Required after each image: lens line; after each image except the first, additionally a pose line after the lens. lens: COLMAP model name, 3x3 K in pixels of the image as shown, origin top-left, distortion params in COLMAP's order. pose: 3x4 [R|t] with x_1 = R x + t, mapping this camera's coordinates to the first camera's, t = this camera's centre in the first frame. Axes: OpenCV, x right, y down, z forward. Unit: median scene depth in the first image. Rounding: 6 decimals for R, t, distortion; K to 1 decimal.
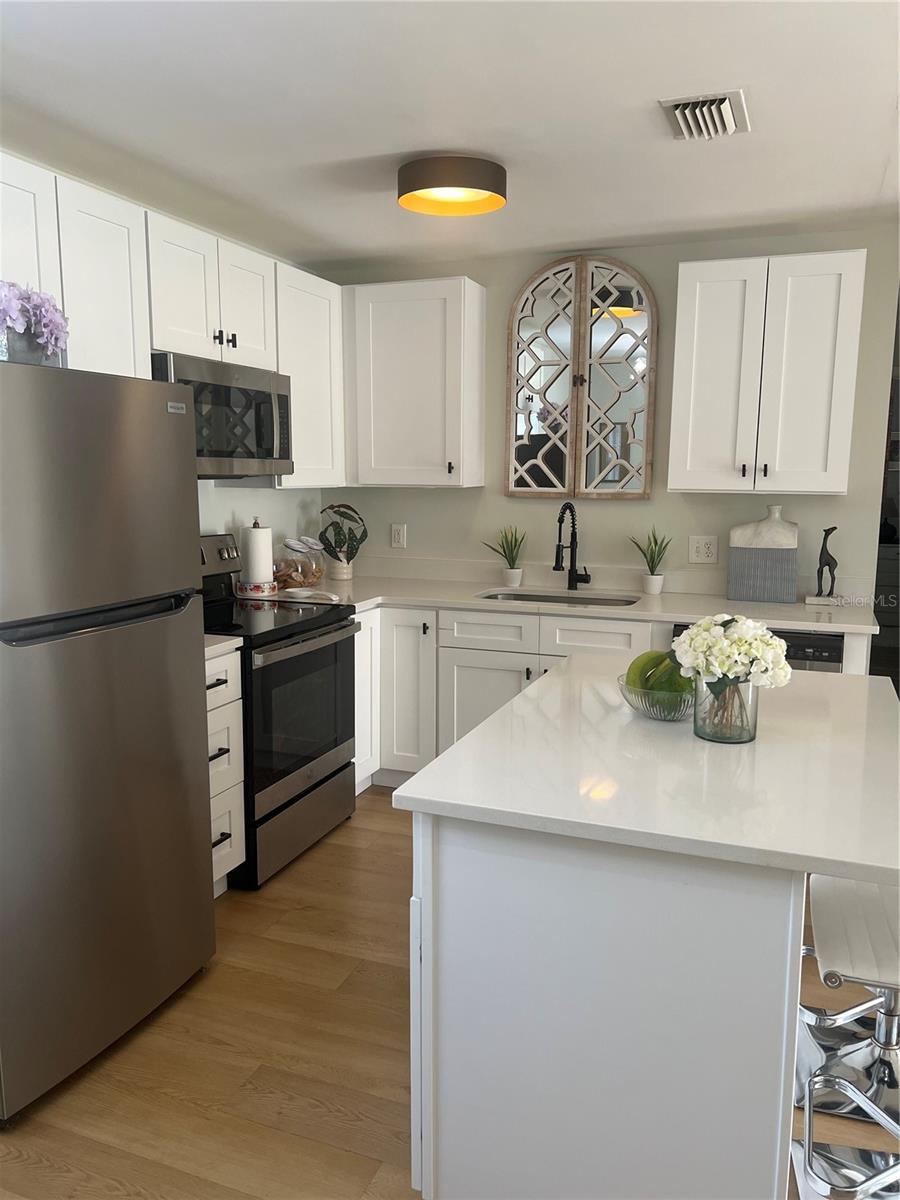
lens RADIAL K [[899.7, 0, 444.2], [0, 899.7, 604.1], [0, 0, 1]] dist [0.042701, -0.042466]
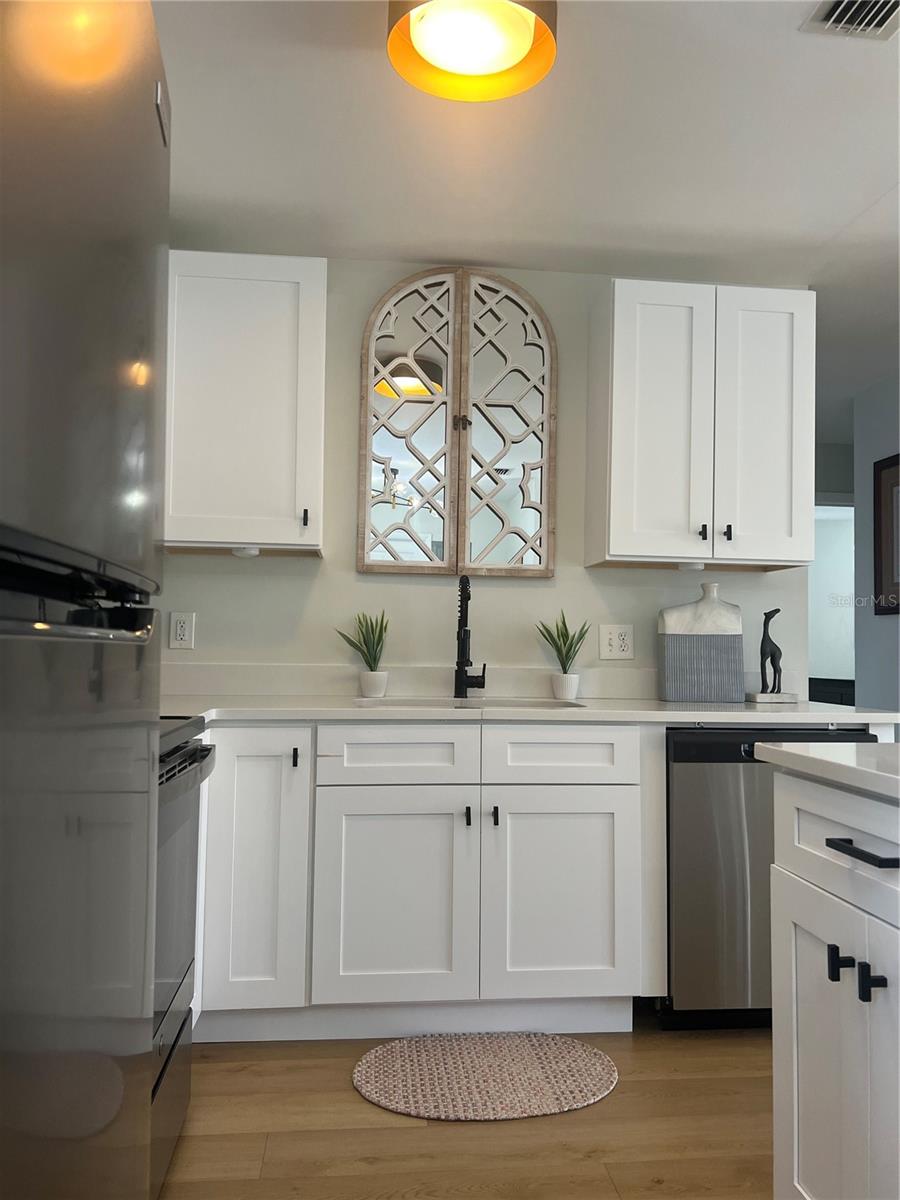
lens RADIAL K [[899.7, 0, 453.8], [0, 899.7, 610.4], [0, 0, 1]] dist [0.042701, -0.042466]
pose [[0.886285, 0.027095, 0.462346, -0.220132], [0.057909, 0.983970, -0.168670, 0.039788], [-0.459505, 0.176264, 0.870509, 0.396687]]
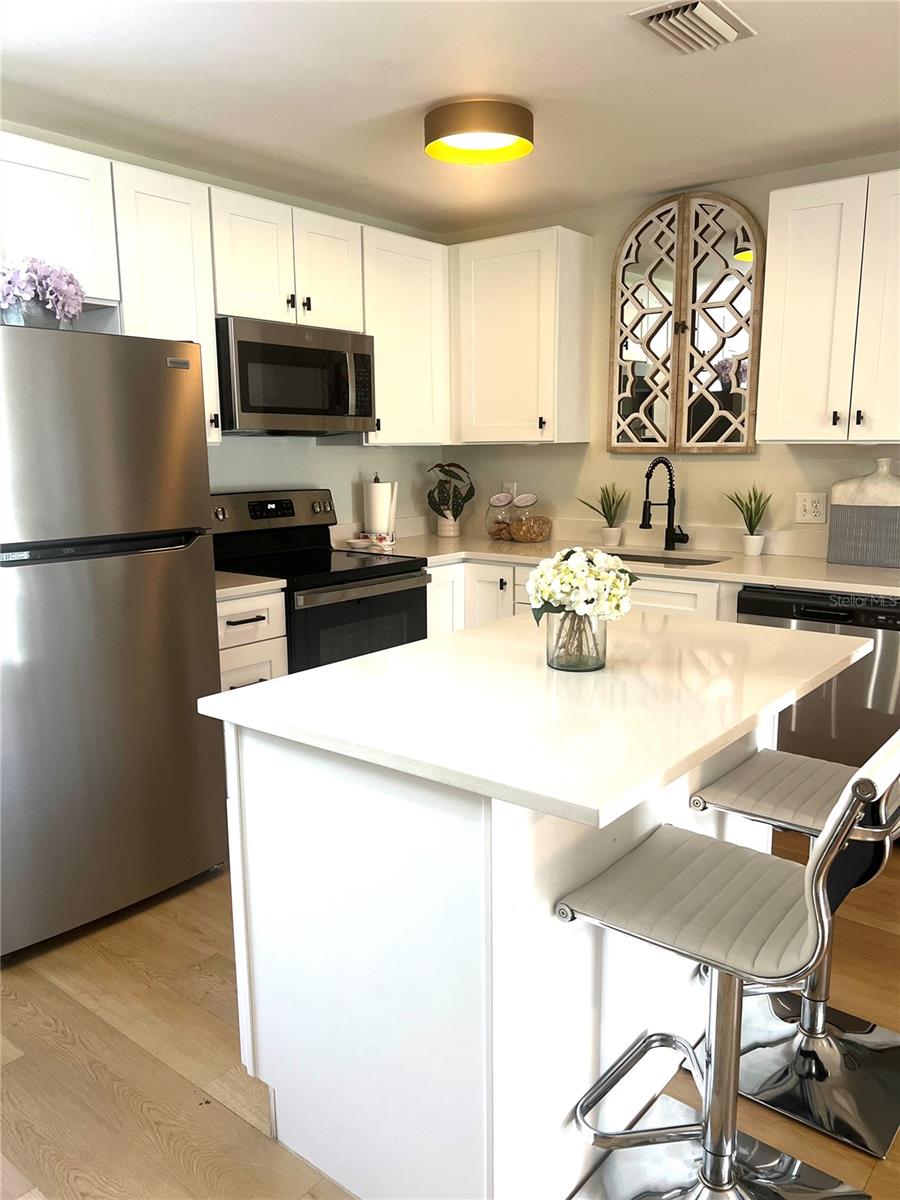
lens RADIAL K [[899.7, 0, 454.1], [0, 899.7, 610.5], [0, 0, 1]] dist [0.042701, -0.042466]
pose [[0.956995, 0.041720, -0.287088, 0.222904], [-0.031567, 0.998705, 0.039906, 0.019299], [0.288381, -0.029127, 0.957073, 0.016525]]
